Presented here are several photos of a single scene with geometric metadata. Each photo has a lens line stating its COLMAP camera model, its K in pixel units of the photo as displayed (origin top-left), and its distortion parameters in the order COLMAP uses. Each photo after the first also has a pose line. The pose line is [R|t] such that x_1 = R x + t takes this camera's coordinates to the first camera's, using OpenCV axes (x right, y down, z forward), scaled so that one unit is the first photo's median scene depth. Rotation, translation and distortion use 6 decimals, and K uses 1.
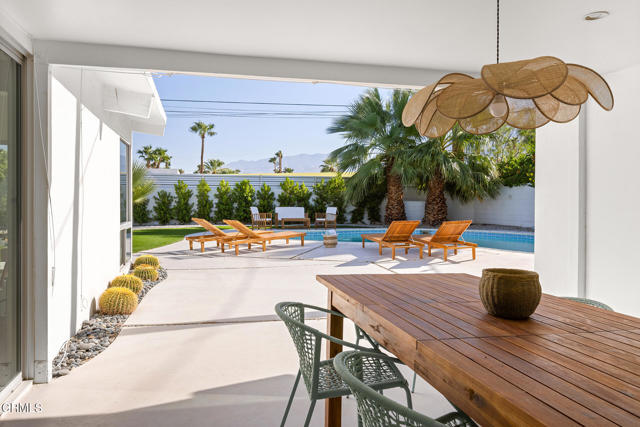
lens RADIAL K [[485.1, 0, 319.9], [0, 485.1, 208.3], [0, 0, 1]] dist [0.011059, -0.010983]
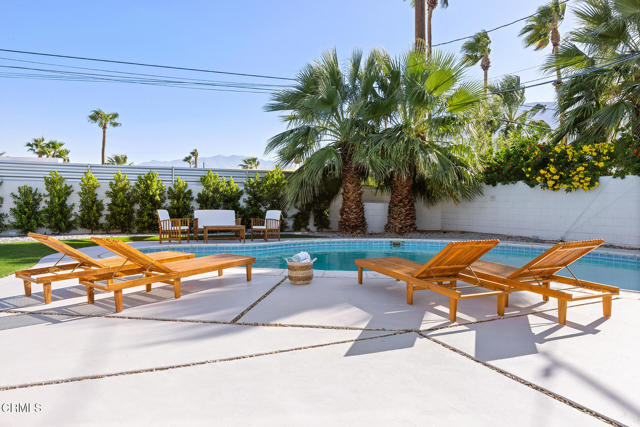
lens RADIAL K [[485.1, 0, 324.1], [0, 485.1, 210.1], [0, 0, 1]] dist [0.011059, -0.010983]
pose [[0.984218, 0.002716, 0.176940, -0.027773], [-0.002632, 0.999996, -0.000709, -0.001996], [-0.176942, 0.000232, 0.984221, 0.242504]]
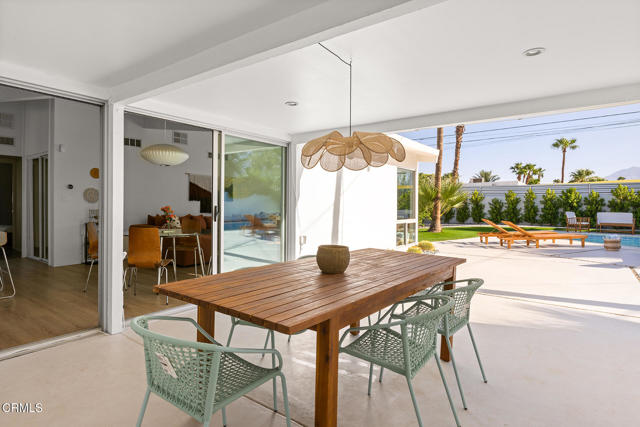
lens RADIAL K [[354.3, 0, 316.9], [0, 354.3, 216.3], [0, 0, 1]] dist [-0.003941, 0.000251]
pose [[0.637808, 0.024593, -0.769803, 0.110735], [-0.013652, 0.999694, 0.020627, -0.000924], [0.770075, -0.002646, 0.637948, 0.006079]]
